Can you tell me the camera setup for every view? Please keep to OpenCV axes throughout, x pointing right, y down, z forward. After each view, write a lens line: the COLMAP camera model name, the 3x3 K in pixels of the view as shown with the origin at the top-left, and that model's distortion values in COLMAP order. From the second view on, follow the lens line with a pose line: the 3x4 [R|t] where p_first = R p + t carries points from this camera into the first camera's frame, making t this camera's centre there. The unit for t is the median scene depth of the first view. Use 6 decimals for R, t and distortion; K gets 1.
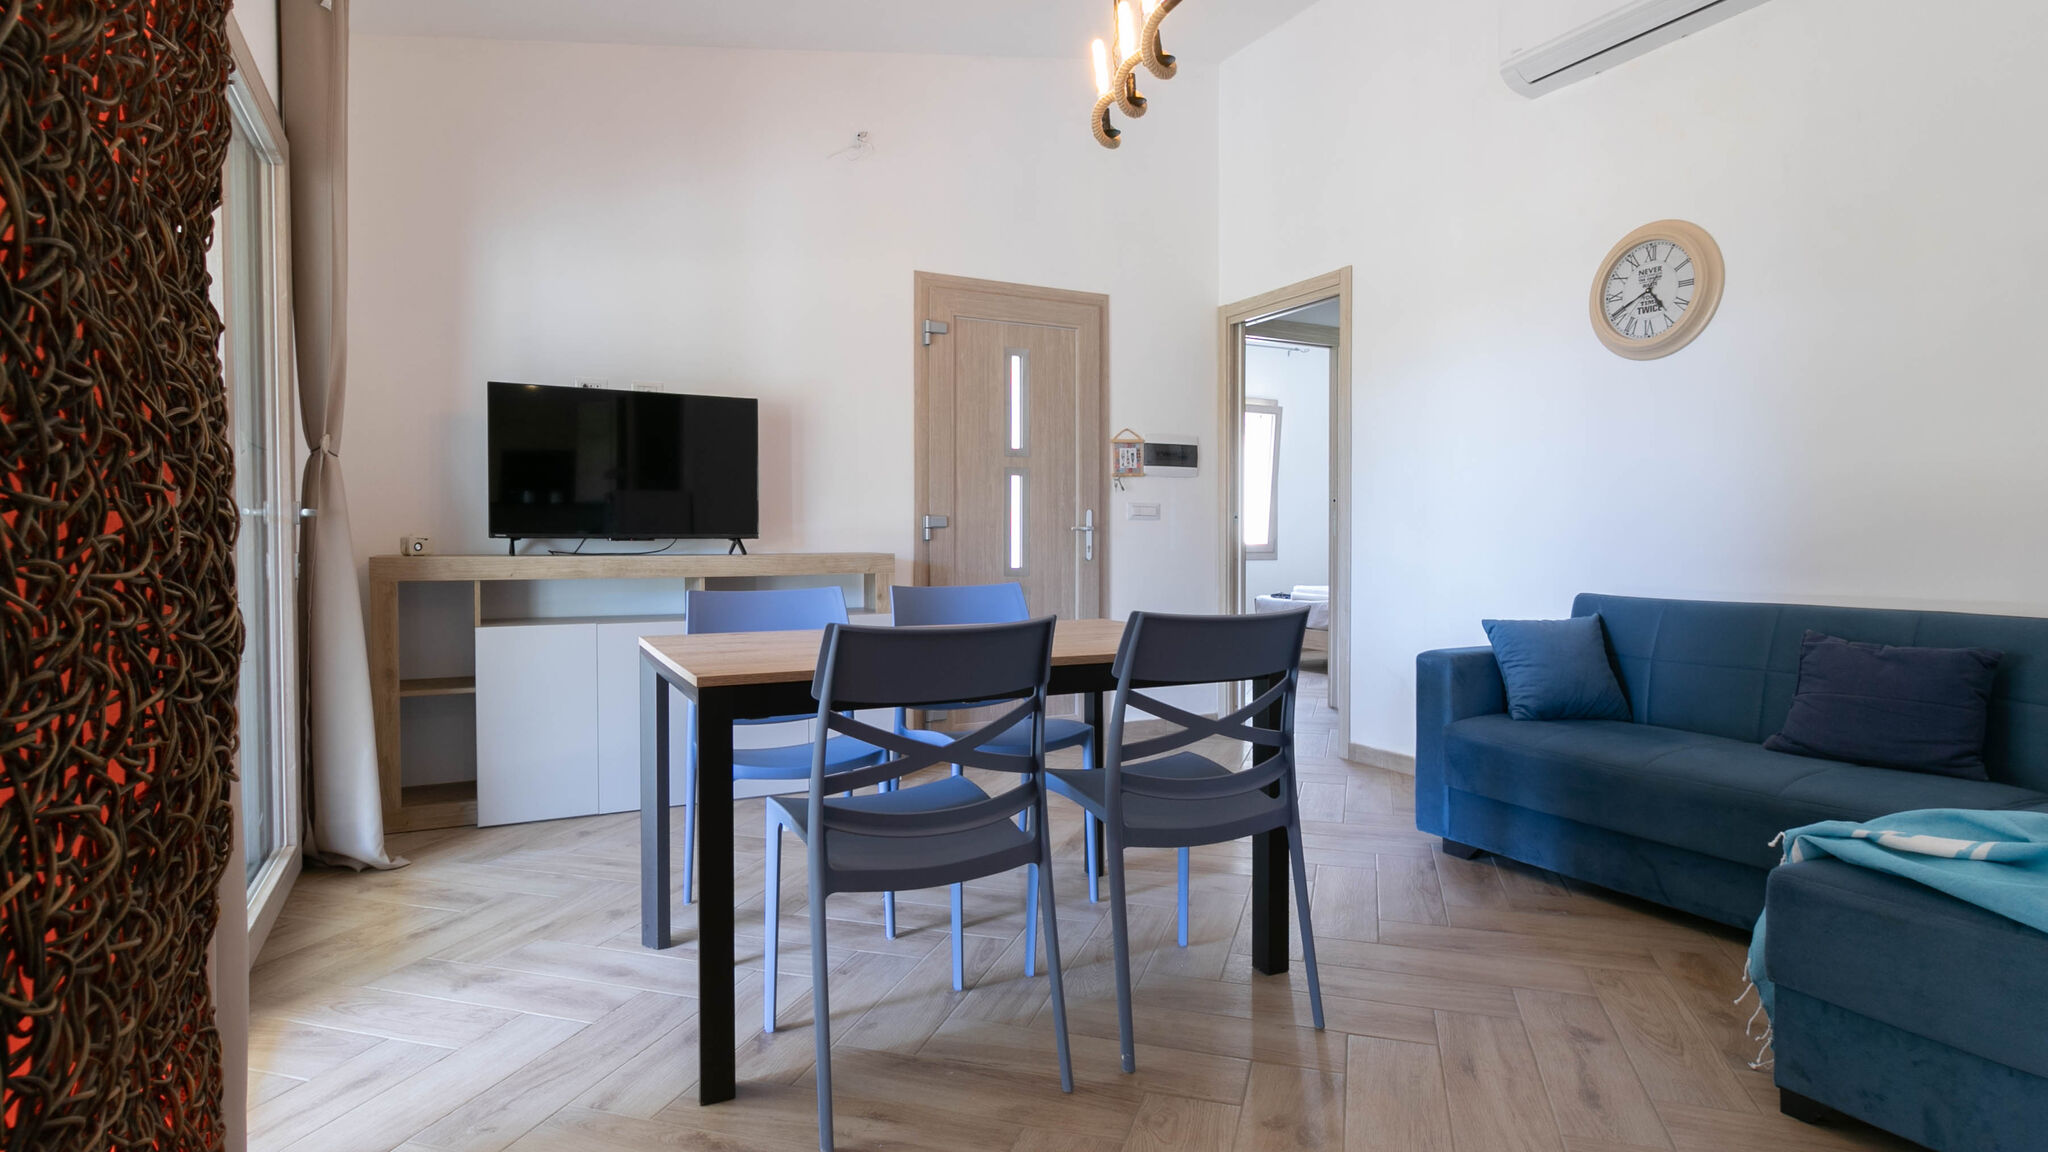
lens RADIAL K [[1061.7, 0, 1030.6], [0, 1061.7, 563.7], [0, 0, 1]] dist [0.003785, 0.001180]
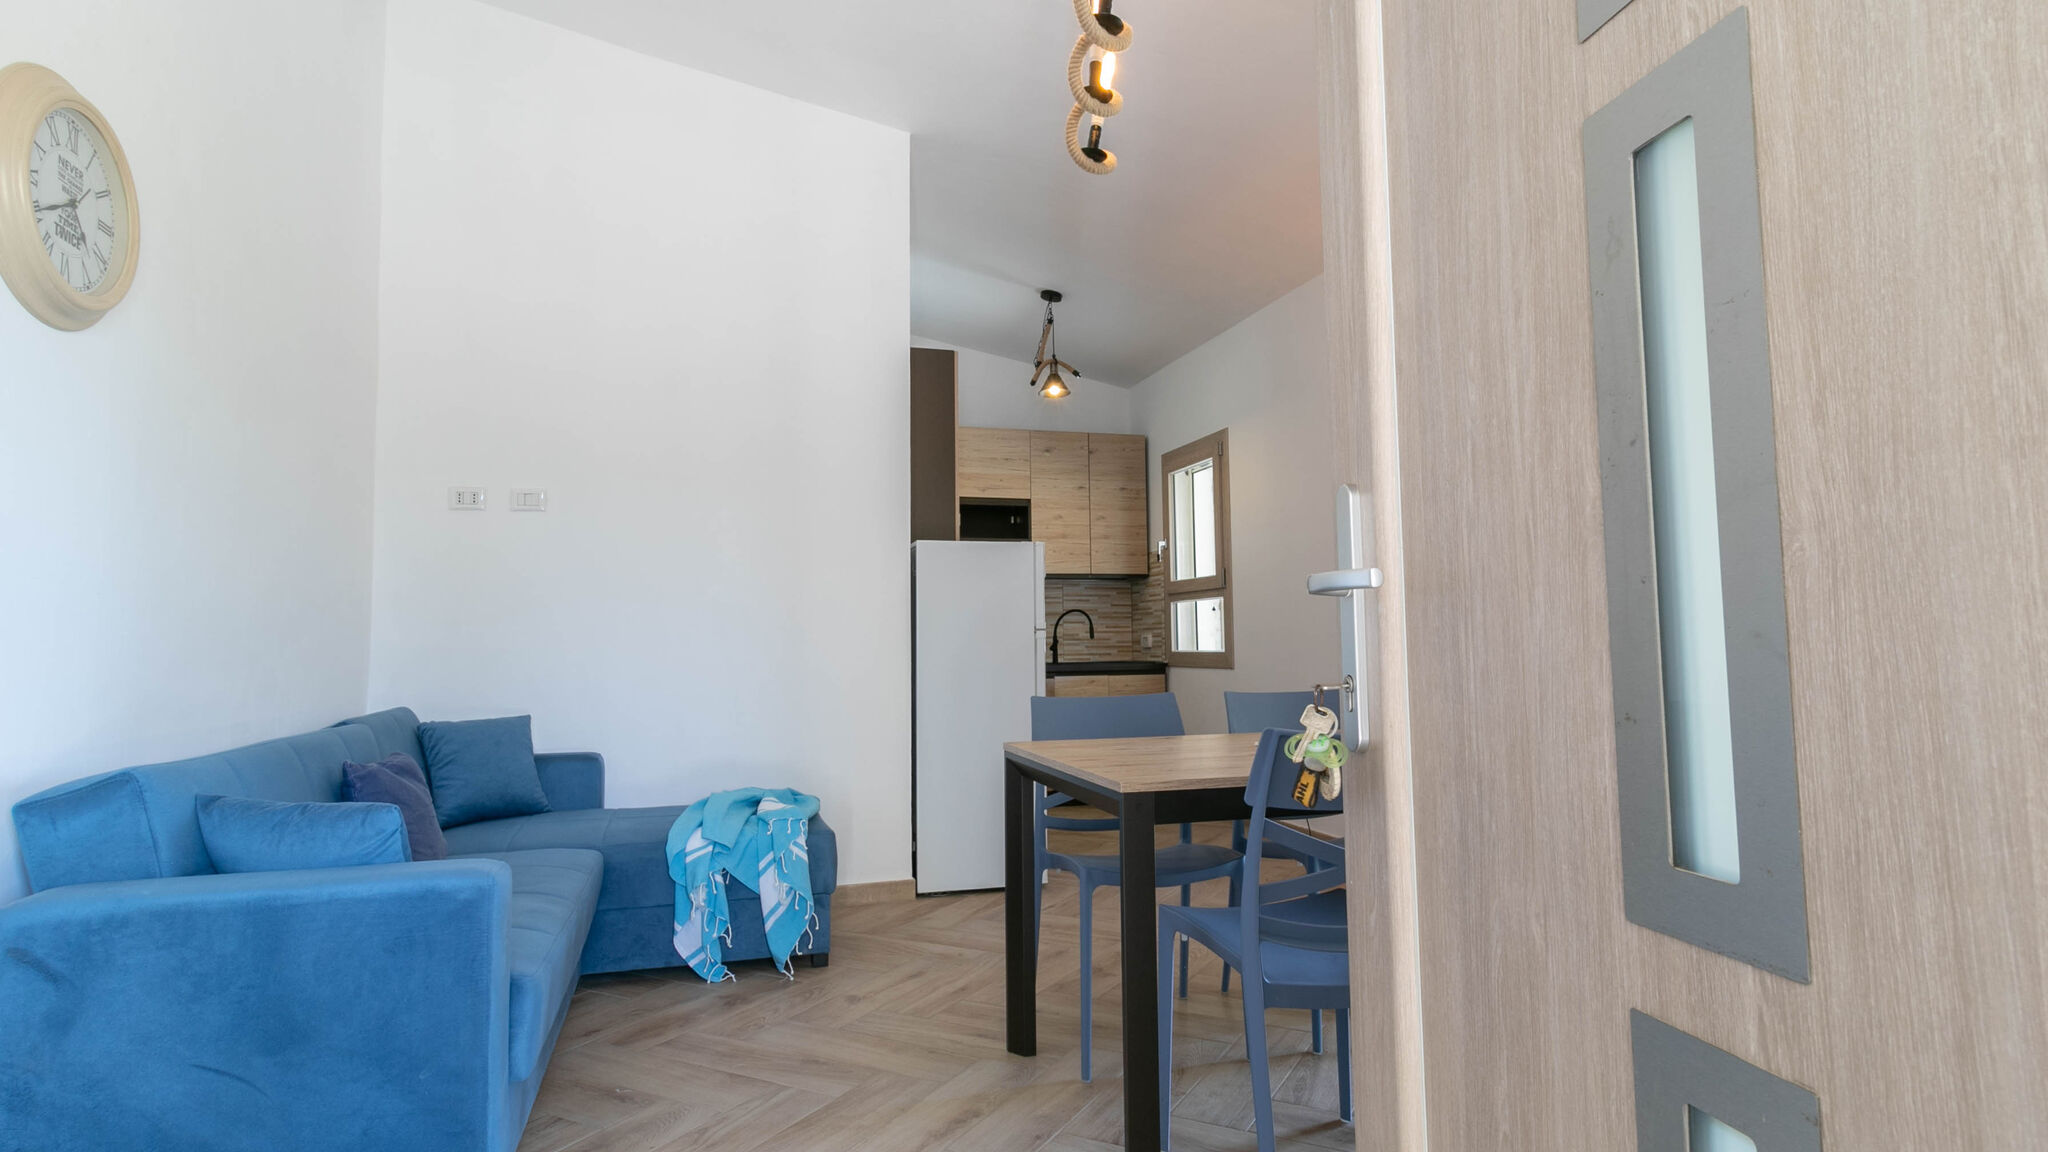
lens RADIAL K [[1084.1, 0, 1022.9], [0, 1084.1, 562.7], [0, 0, 1]] dist [0.000180, -0.000033]
pose [[-0.981082, 0.027709, 0.191599, 0.001544], [0.017368, 0.998311, -0.055444, -0.034908], [-0.192811, -0.051067, -0.979906, 1.483363]]
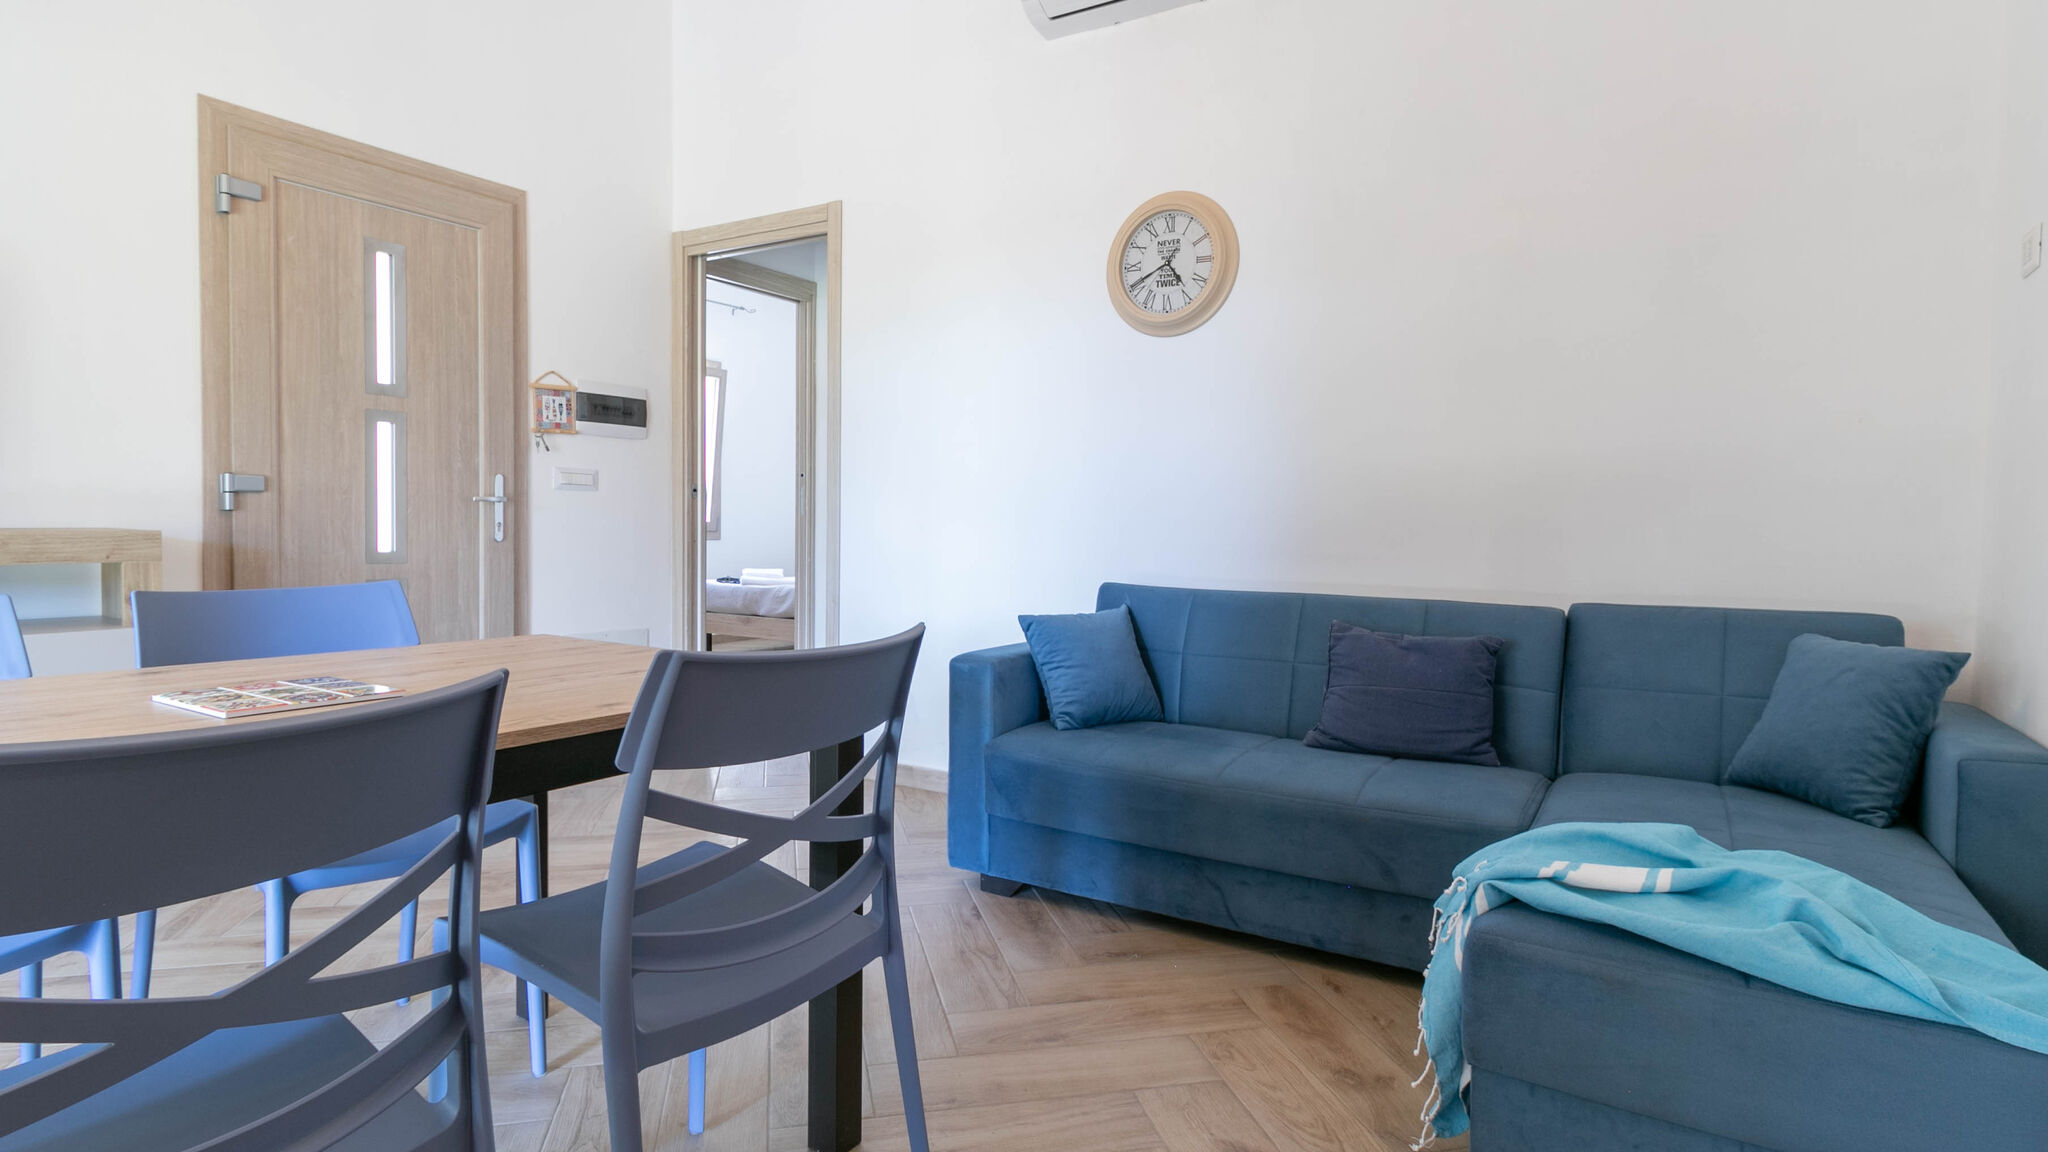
lens RADIAL K [[1061.7, 0, 1030.6], [0, 1061.7, 563.7], [0, 0, 1]] dist [0.003785, 0.001180]
pose [[0.858660, -0.005496, 0.512516, -0.011784], [-0.005208, 0.999797, 0.019448, -0.006609], [-0.512519, -0.019368, 0.858458, 0.250170]]
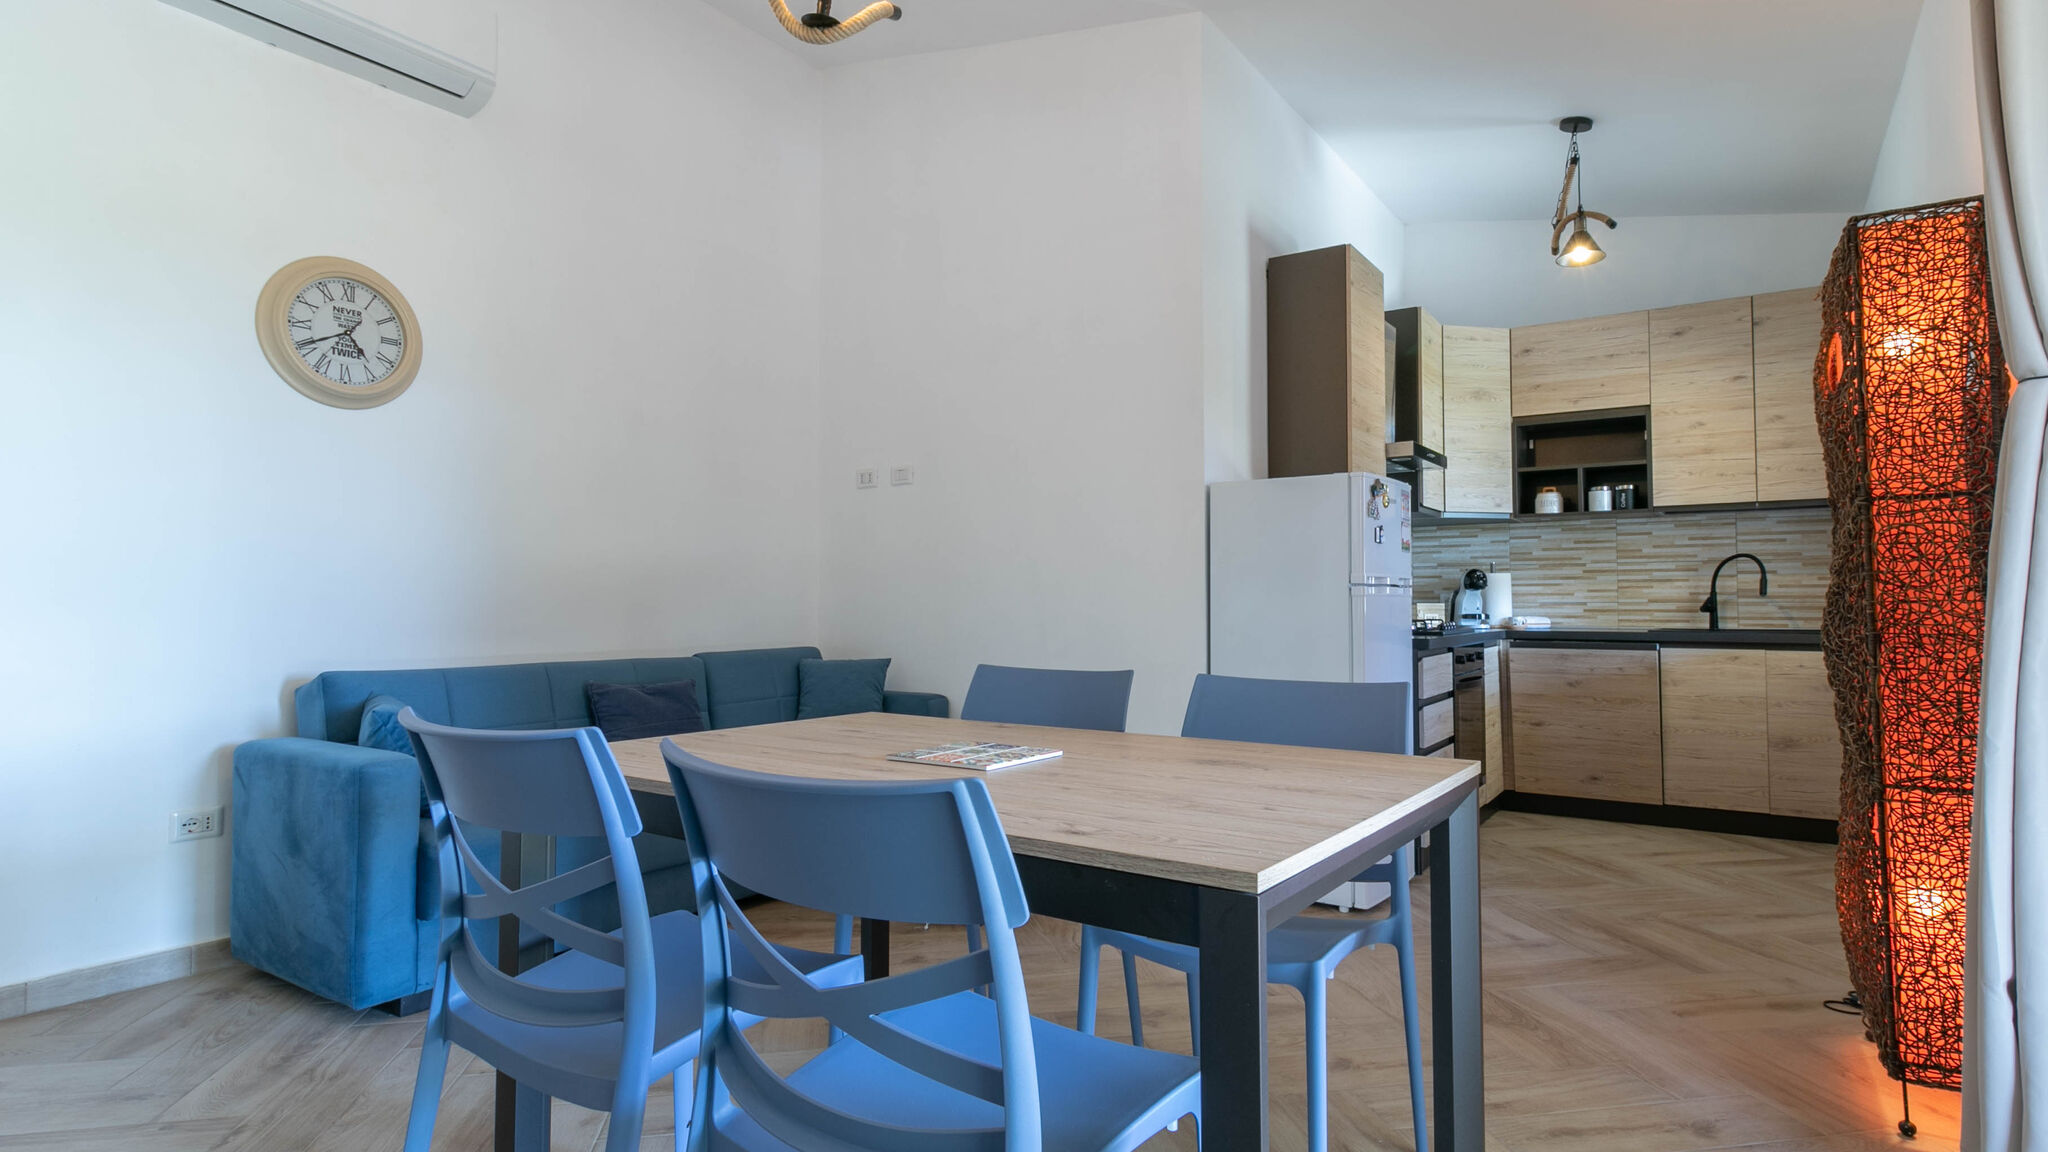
lens RADIAL K [[1061.7, 0, 1030.6], [0, 1061.7, 563.7], [0, 0, 1]] dist [0.003785, 0.001180]
pose [[-0.466298, 0.037252, 0.883843, -0.500530], [0.019965, 0.999302, -0.031586, -0.020067], [-0.884402, 0.002918, -0.466716, 0.934908]]
